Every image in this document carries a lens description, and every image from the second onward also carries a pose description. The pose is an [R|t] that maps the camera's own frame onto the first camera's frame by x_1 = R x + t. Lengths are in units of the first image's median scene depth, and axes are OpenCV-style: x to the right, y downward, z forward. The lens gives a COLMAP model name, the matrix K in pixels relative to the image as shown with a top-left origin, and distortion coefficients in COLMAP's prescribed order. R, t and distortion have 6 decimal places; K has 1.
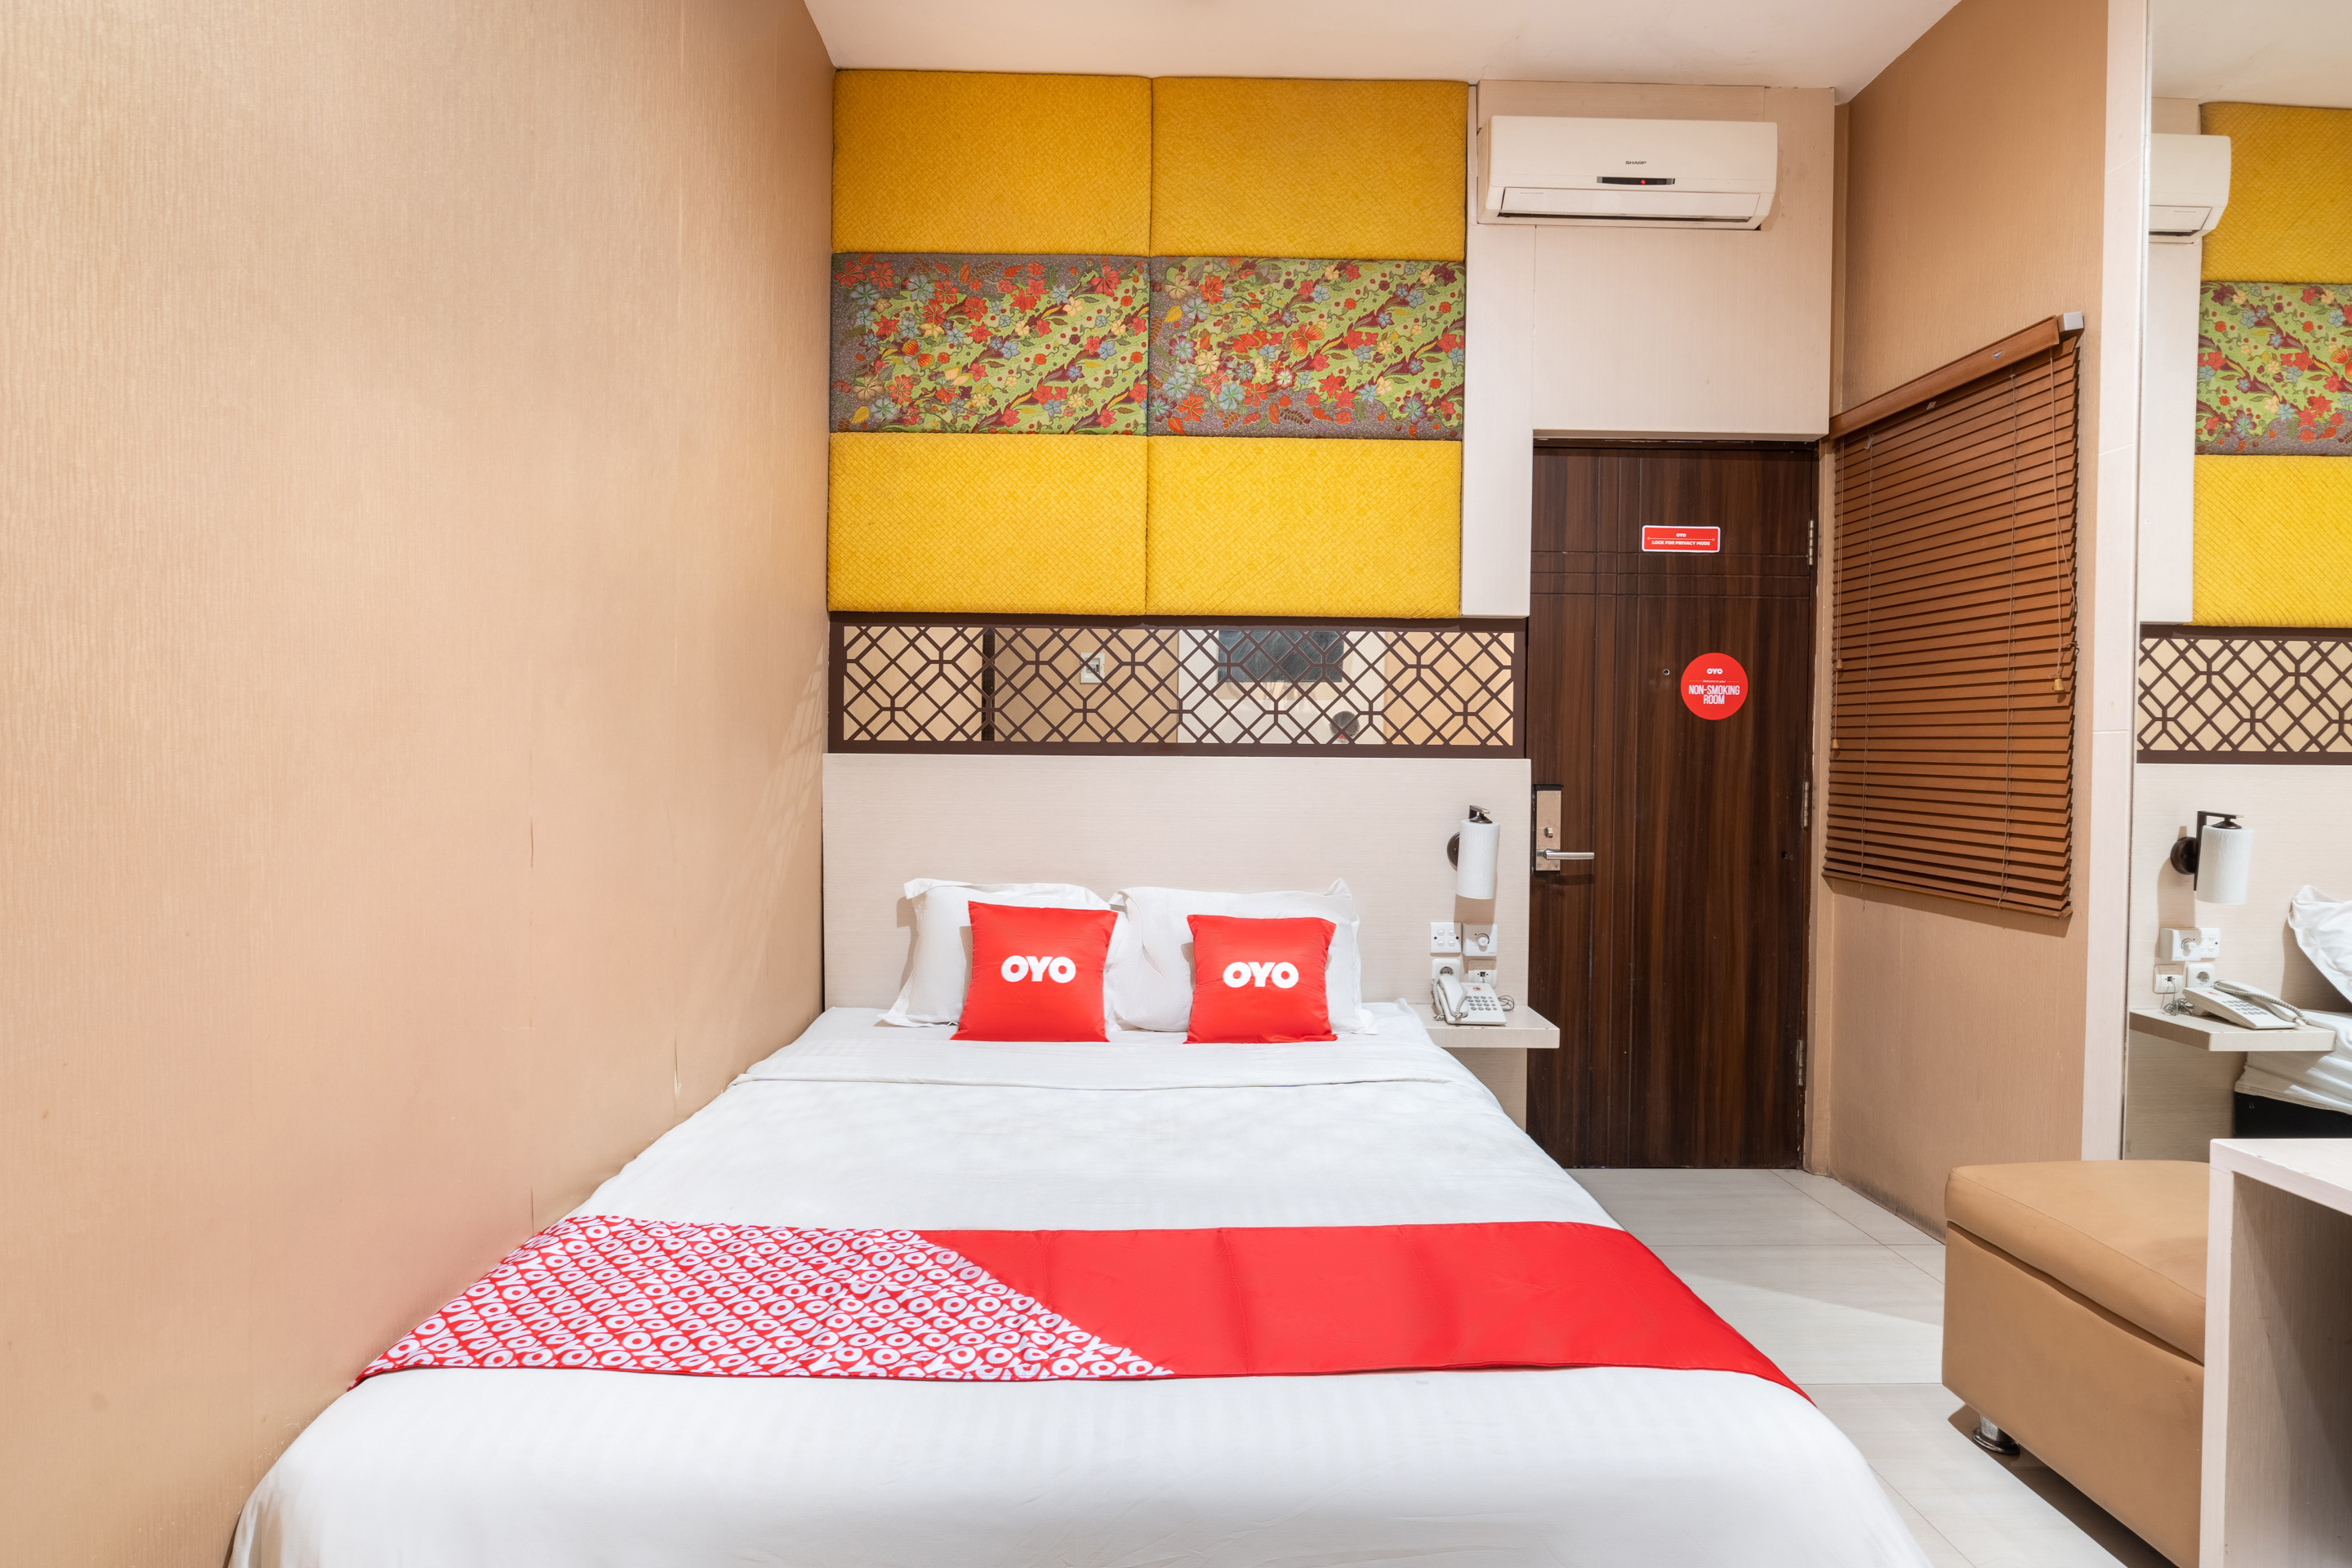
lens RADIAL K [[1102.7, 0, 1161.6], [0, 1102.7, 776.2], [0, 0, 1]] dist [-0.004905, 0.000429]
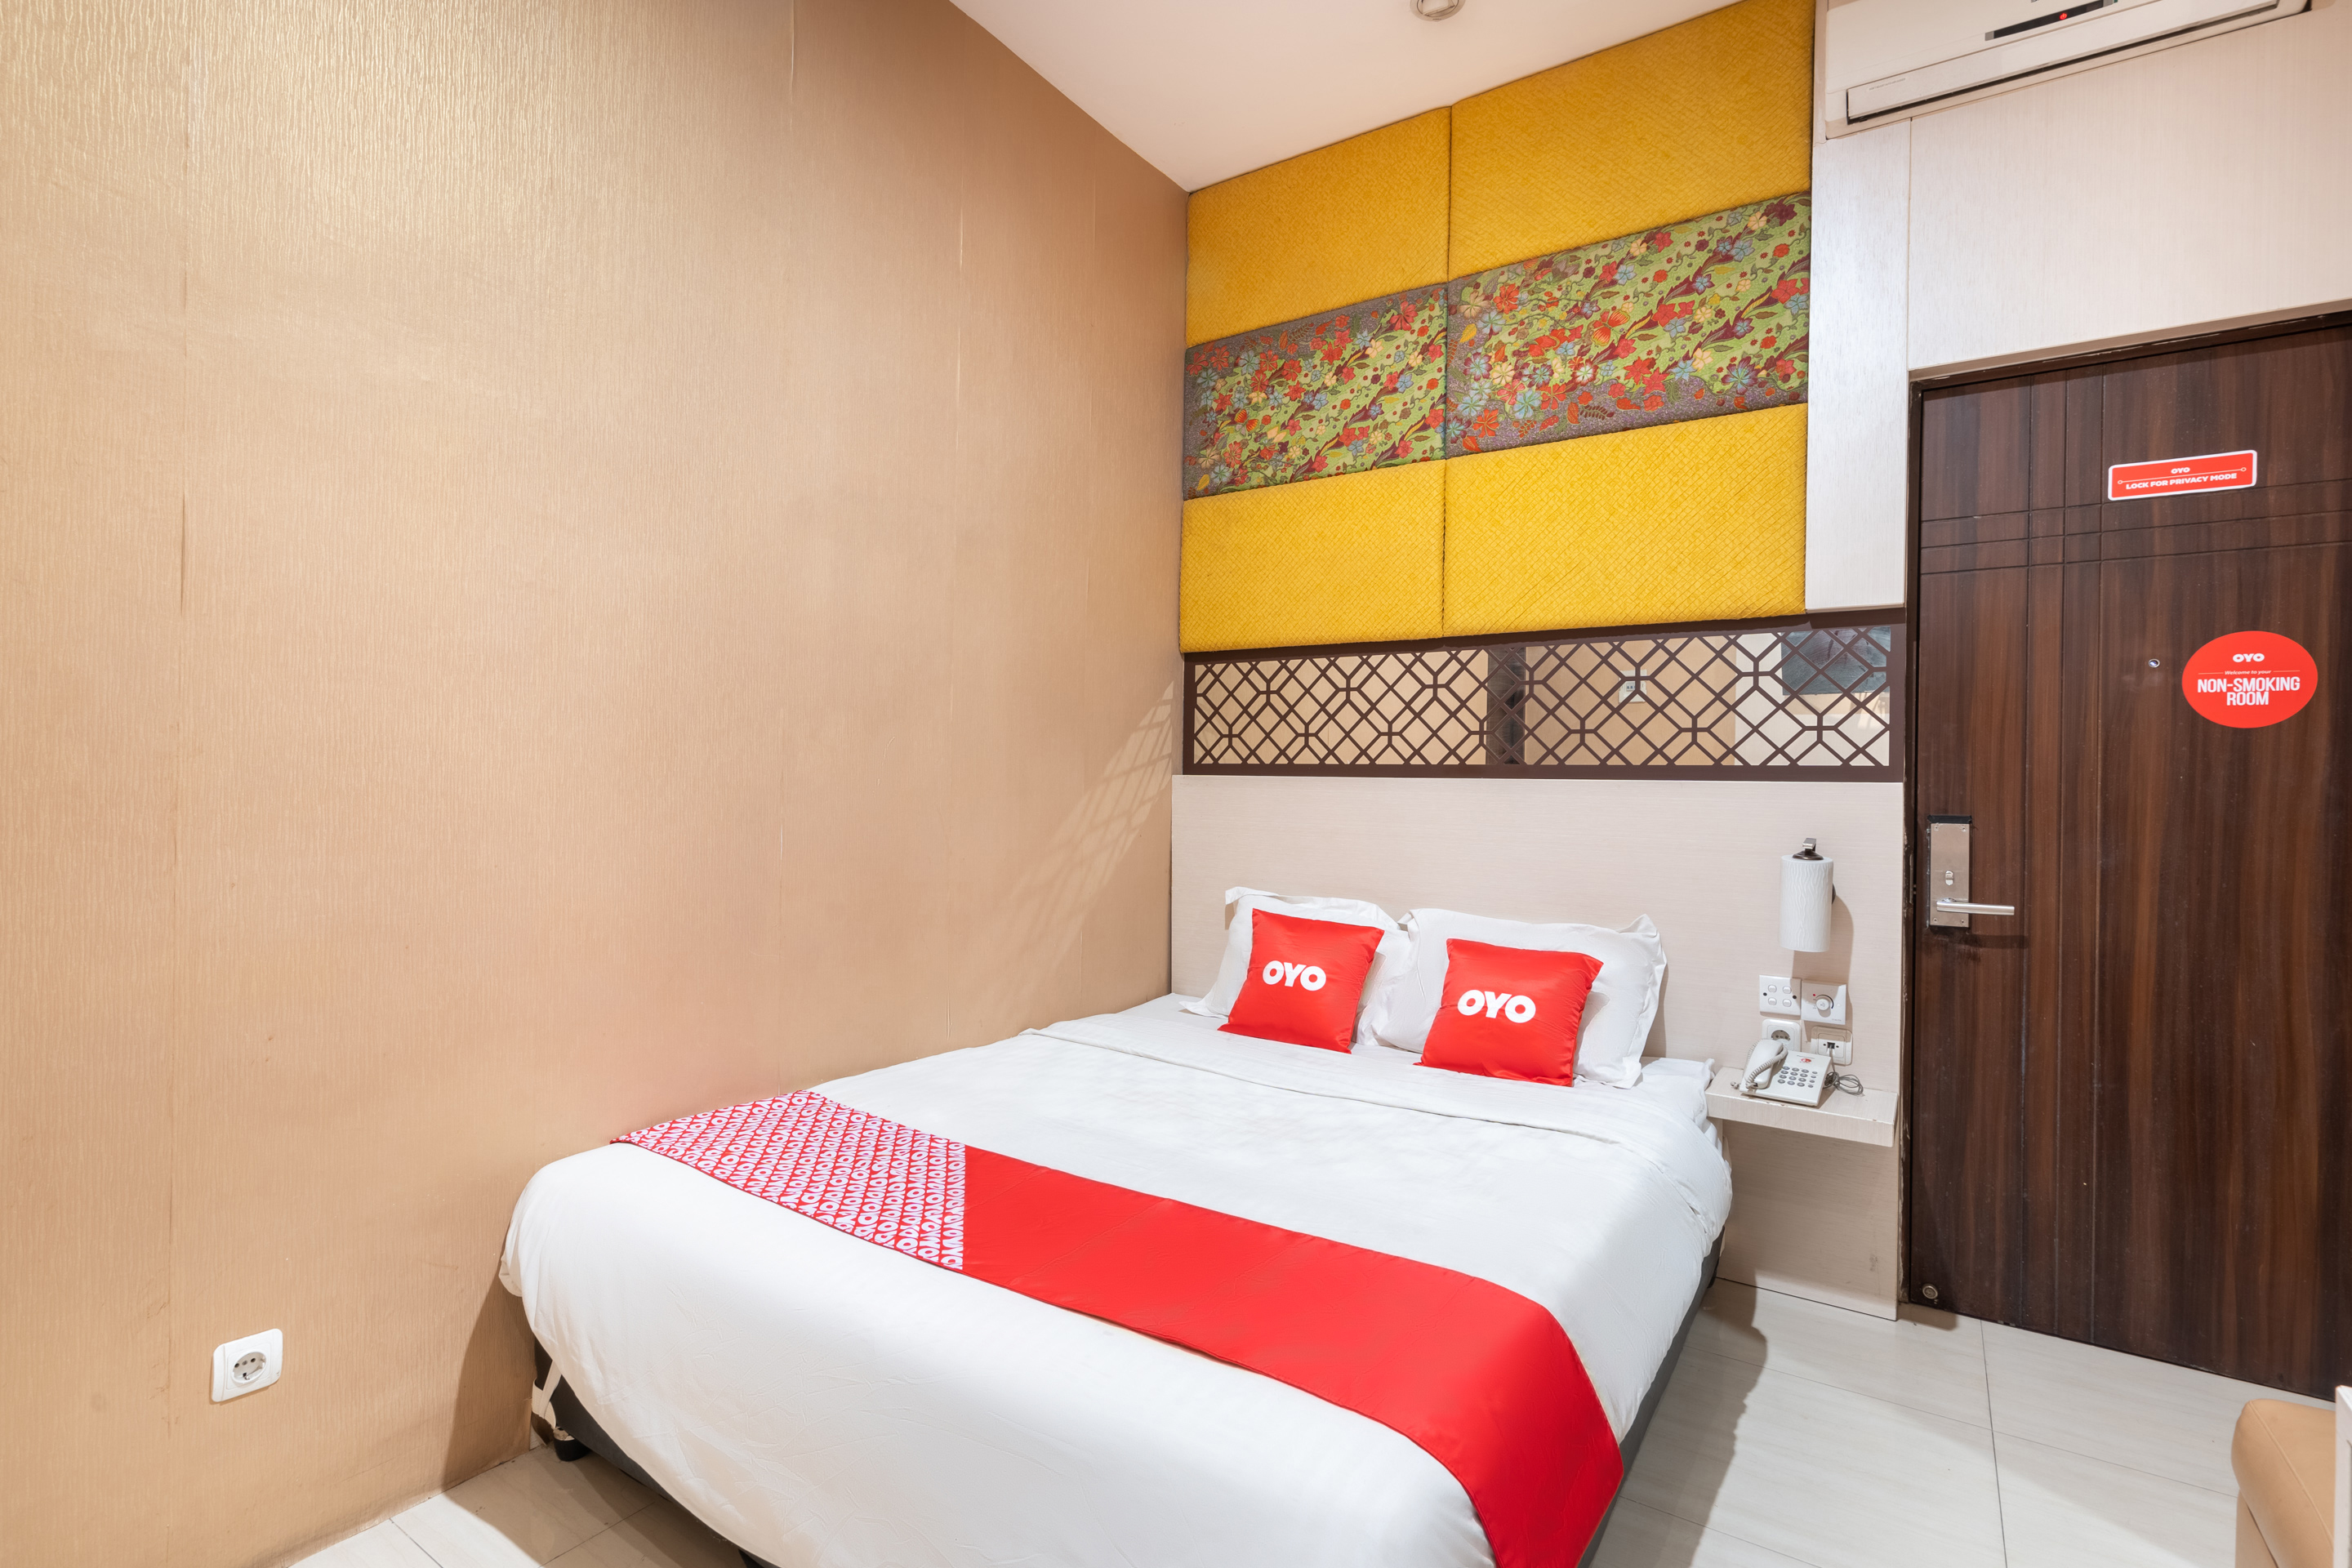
lens RADIAL K [[1108.6, 0, 1167.1], [0, 1108.6, 772.6], [0, 0, 1]] dist [-0.000745, 0.000964]
pose [[0.812494, -0.000106, -0.582970, 0.372213], [-0.014186, 0.999700, -0.019953, 0.000553], [0.582798, 0.024482, 0.812249, 0.039617]]
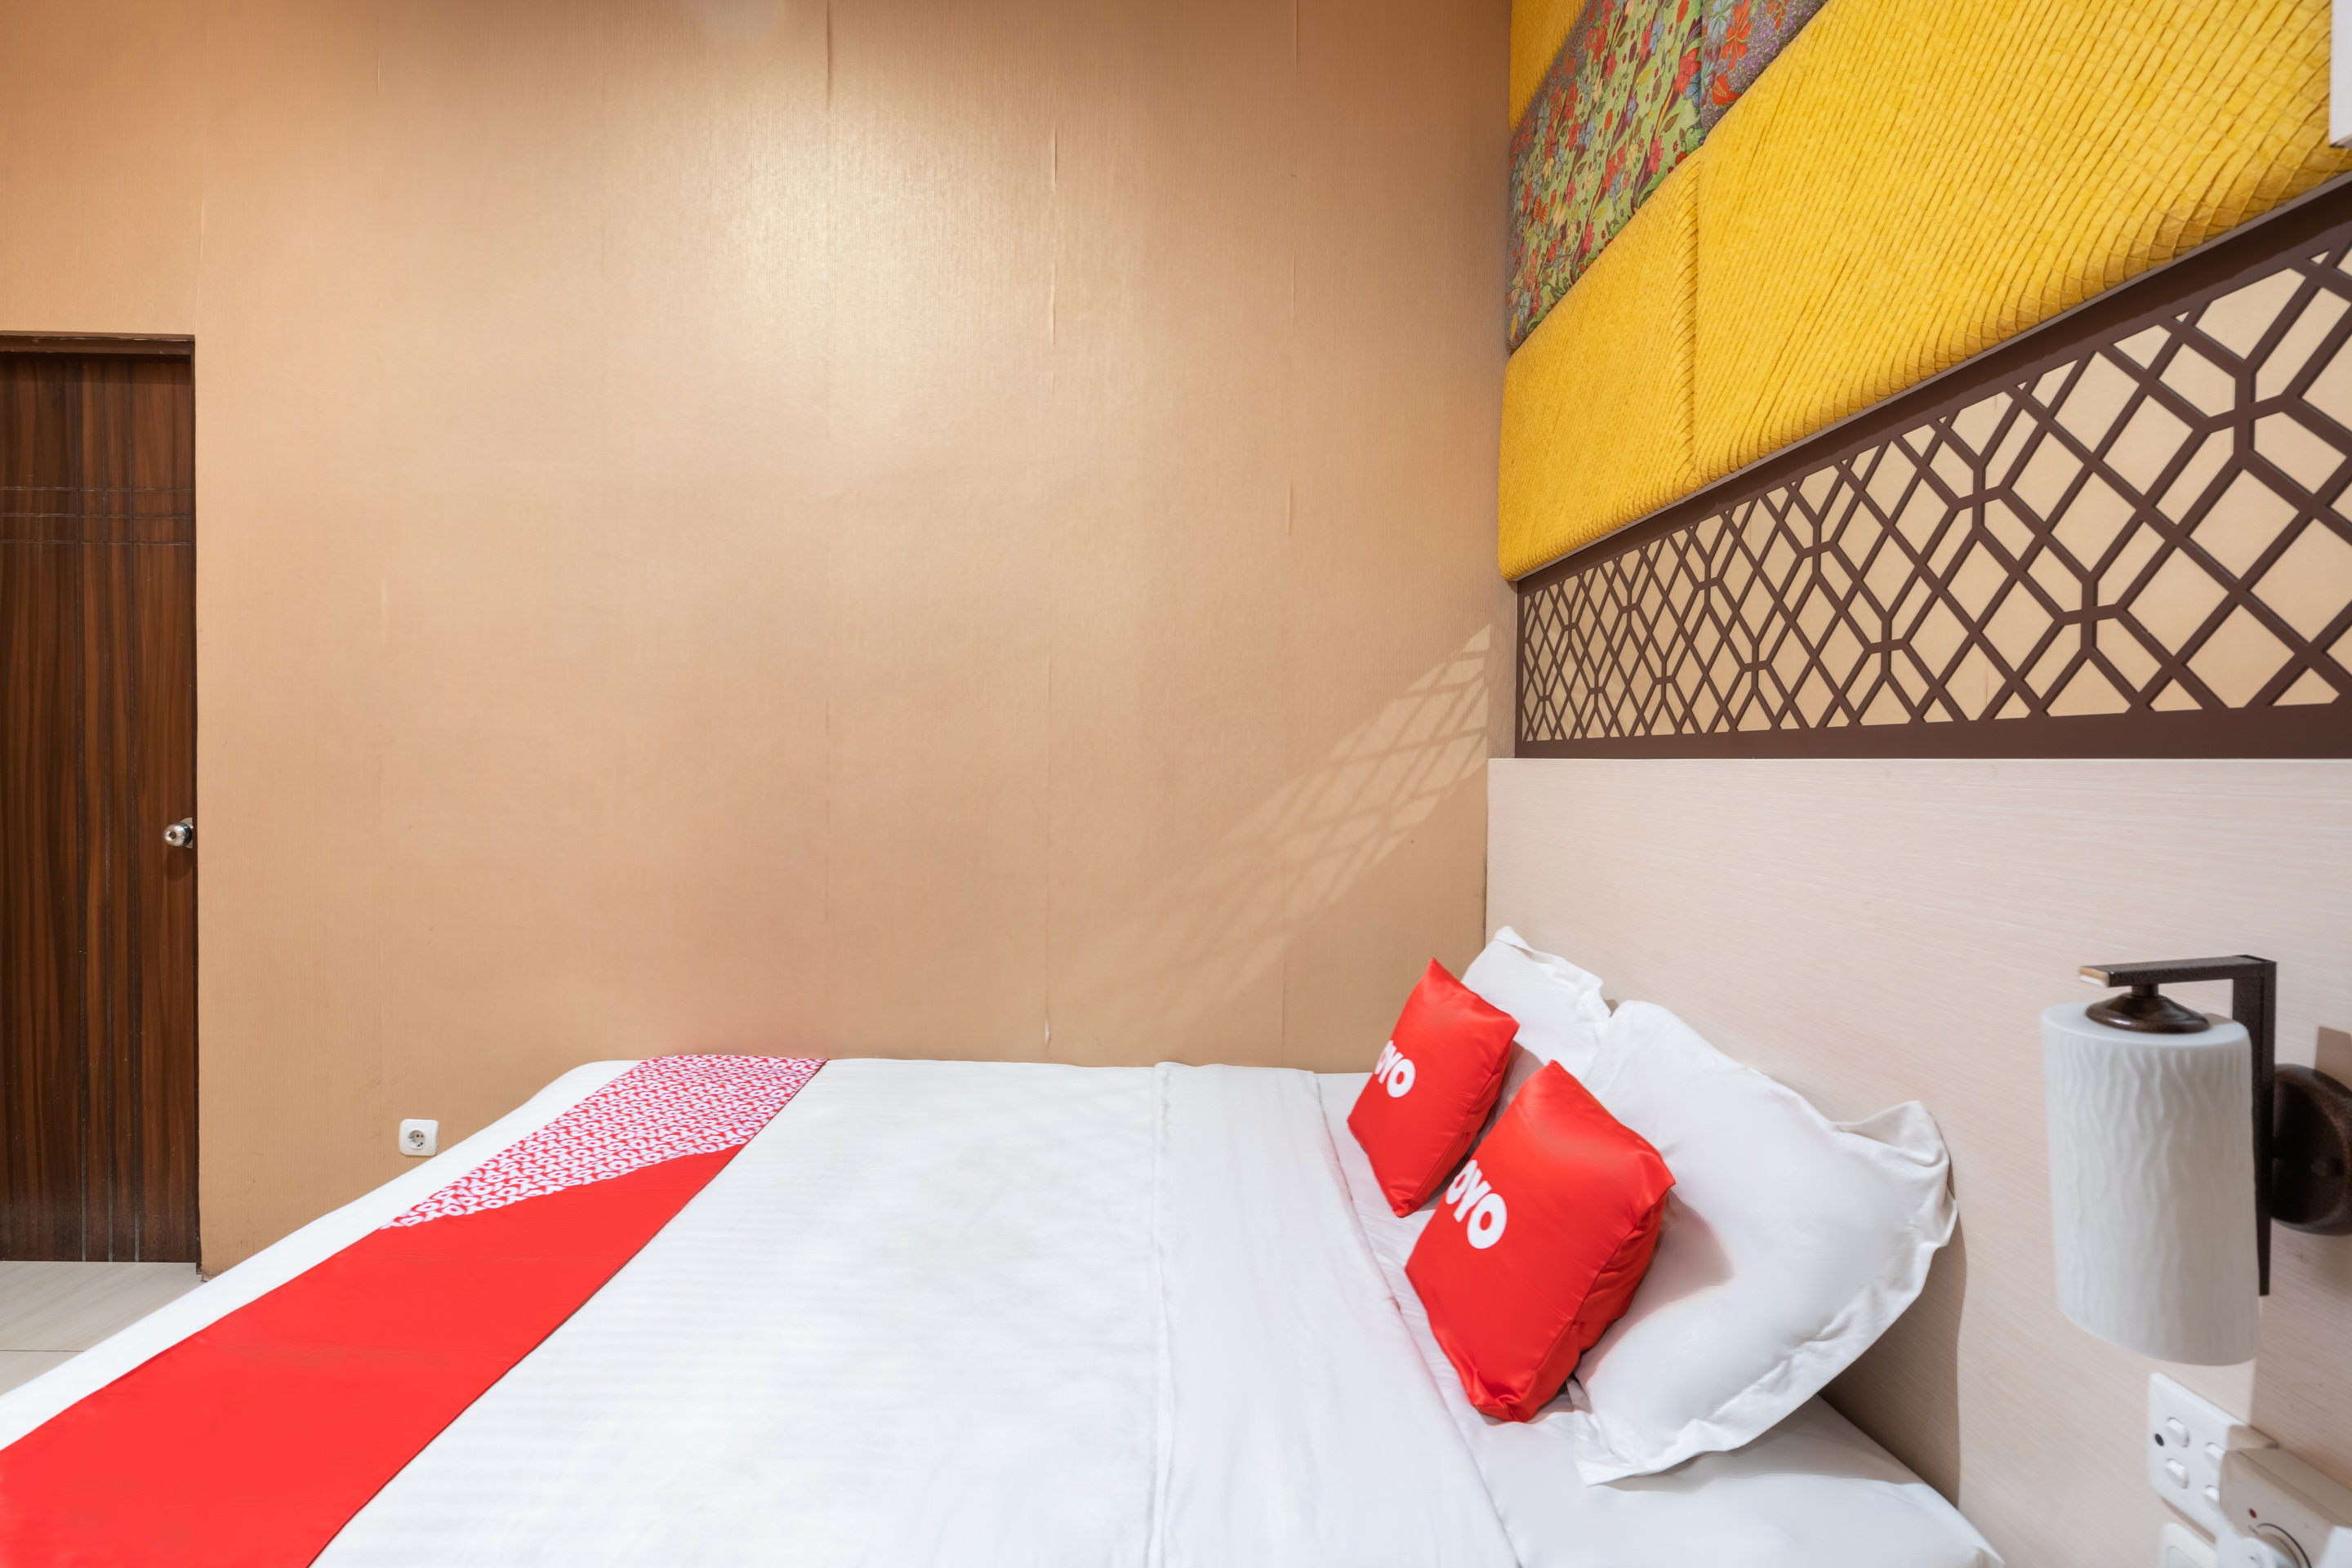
lens RADIAL K [[1102.7, 0, 1161.6], [0, 1102.7, 776.2], [0, 0, 1]] dist [-0.004905, 0.000429]
pose [[-0.004799, 0.008525, -0.999952, 0.511174], [-0.025242, 0.999644, 0.008643, -0.008135], [0.999670, 0.025283, -0.004582, 0.756947]]
